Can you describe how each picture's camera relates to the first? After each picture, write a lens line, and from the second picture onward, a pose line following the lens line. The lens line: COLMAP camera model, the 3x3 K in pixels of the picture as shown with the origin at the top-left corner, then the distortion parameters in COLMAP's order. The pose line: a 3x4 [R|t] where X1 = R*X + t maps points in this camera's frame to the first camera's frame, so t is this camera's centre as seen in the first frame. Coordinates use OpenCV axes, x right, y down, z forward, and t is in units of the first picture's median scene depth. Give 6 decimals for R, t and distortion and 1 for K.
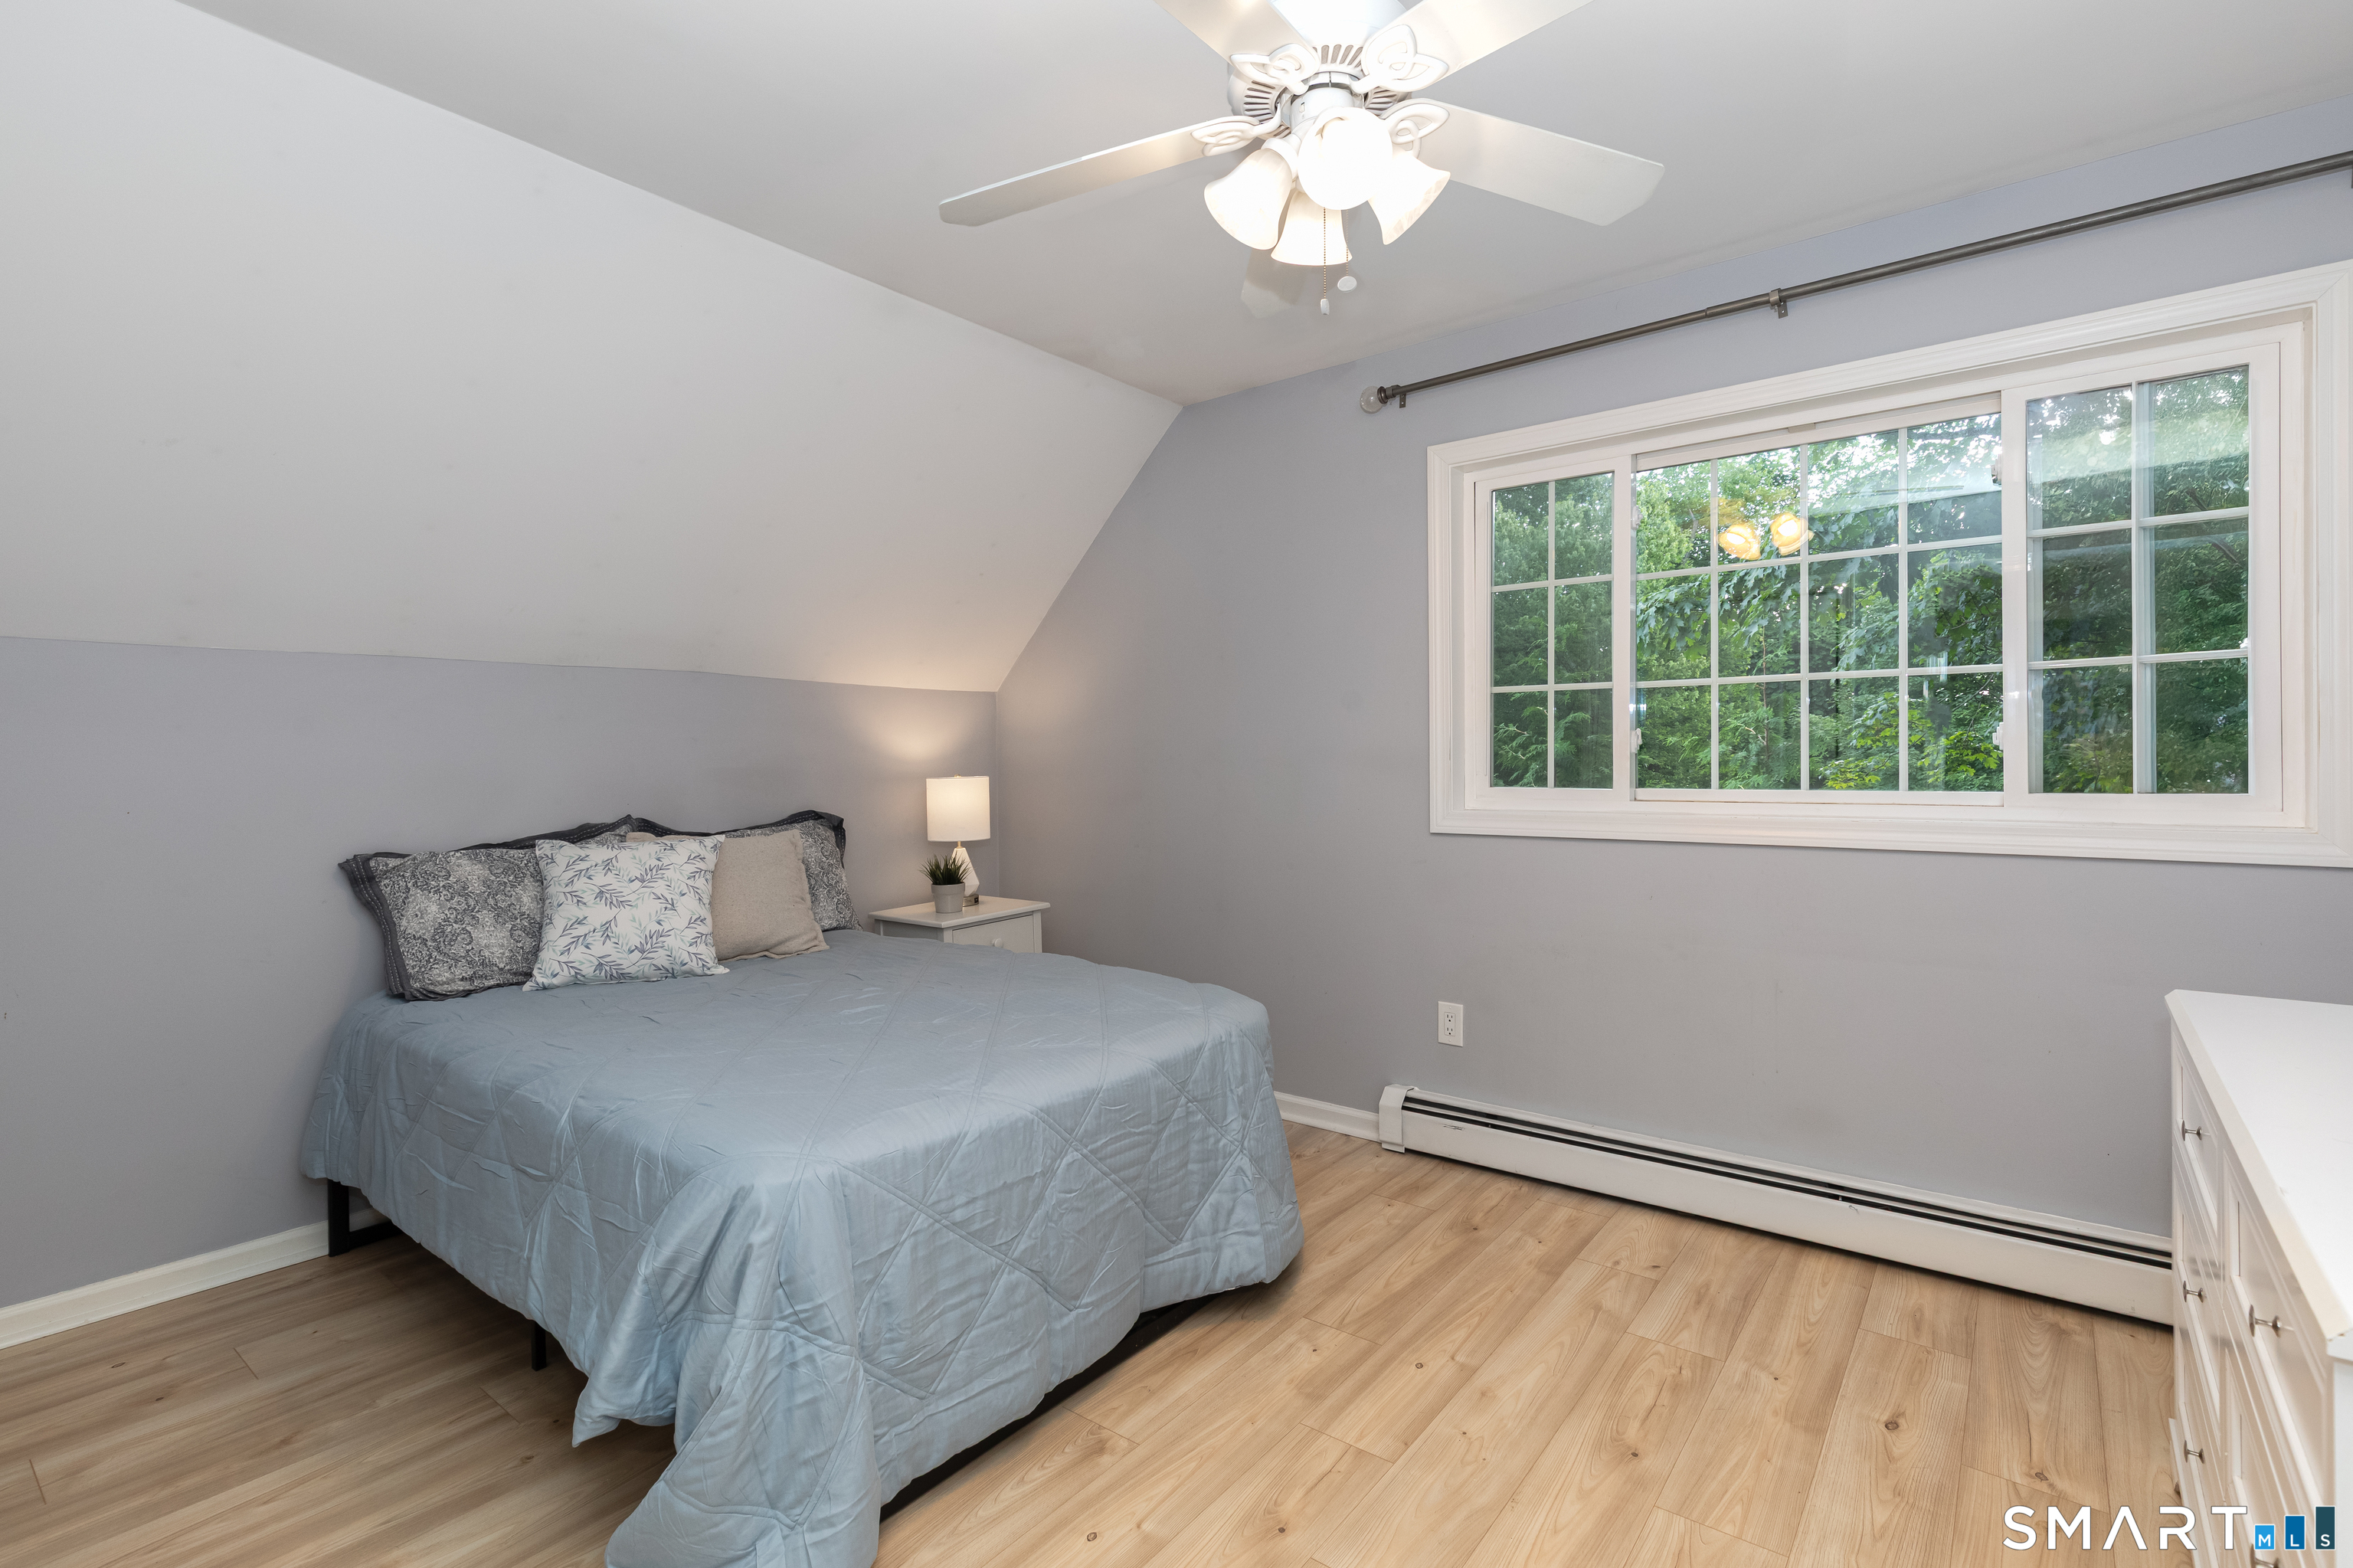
lens RADIAL K [[1108.8, 0, 1202.1], [0, 1108.8, 751.9], [0, 0, 1]] dist [0.009796, -0.000276]
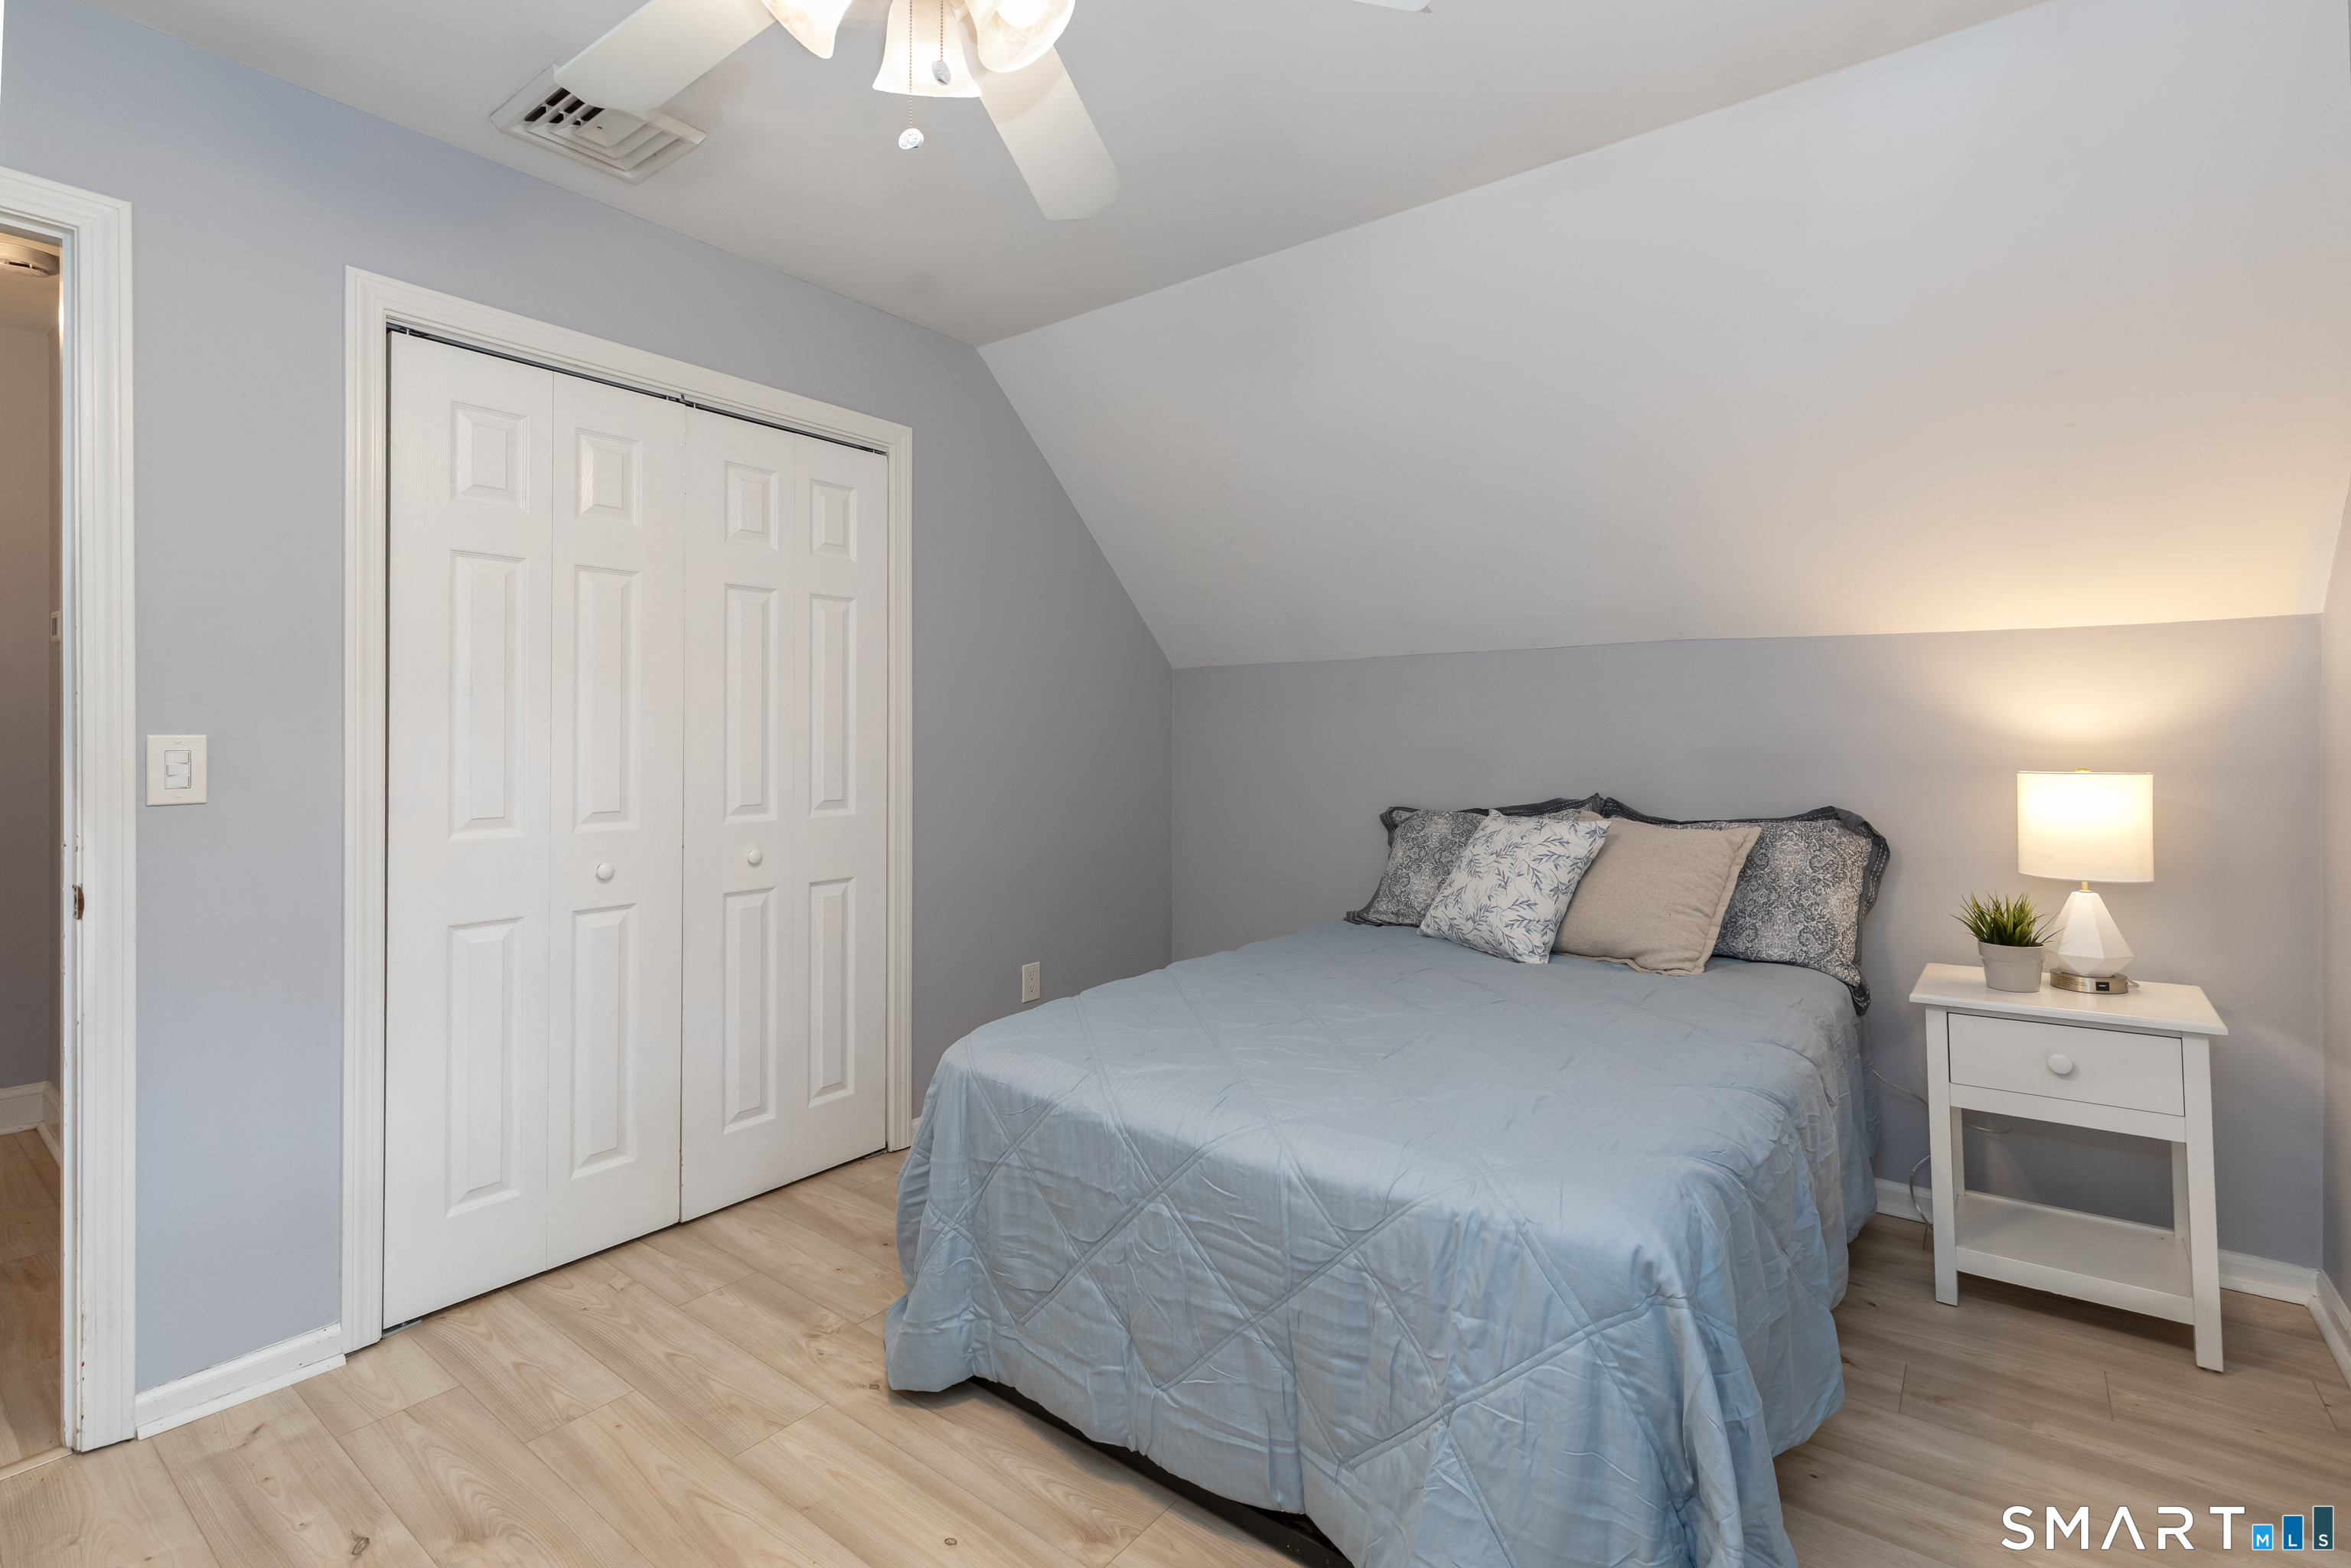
lens RADIAL K [[1107.8, 0, 1201.0], [0, 1107.8, 752.0], [0, 0, 1]] dist [0.009796, -0.000276]
pose [[-0.009897, 0.022487, -0.999698, 0.676247], [0.000560, 0.999747, 0.022482, -0.001856], [0.999951, -0.000337, -0.009907, 0.977277]]
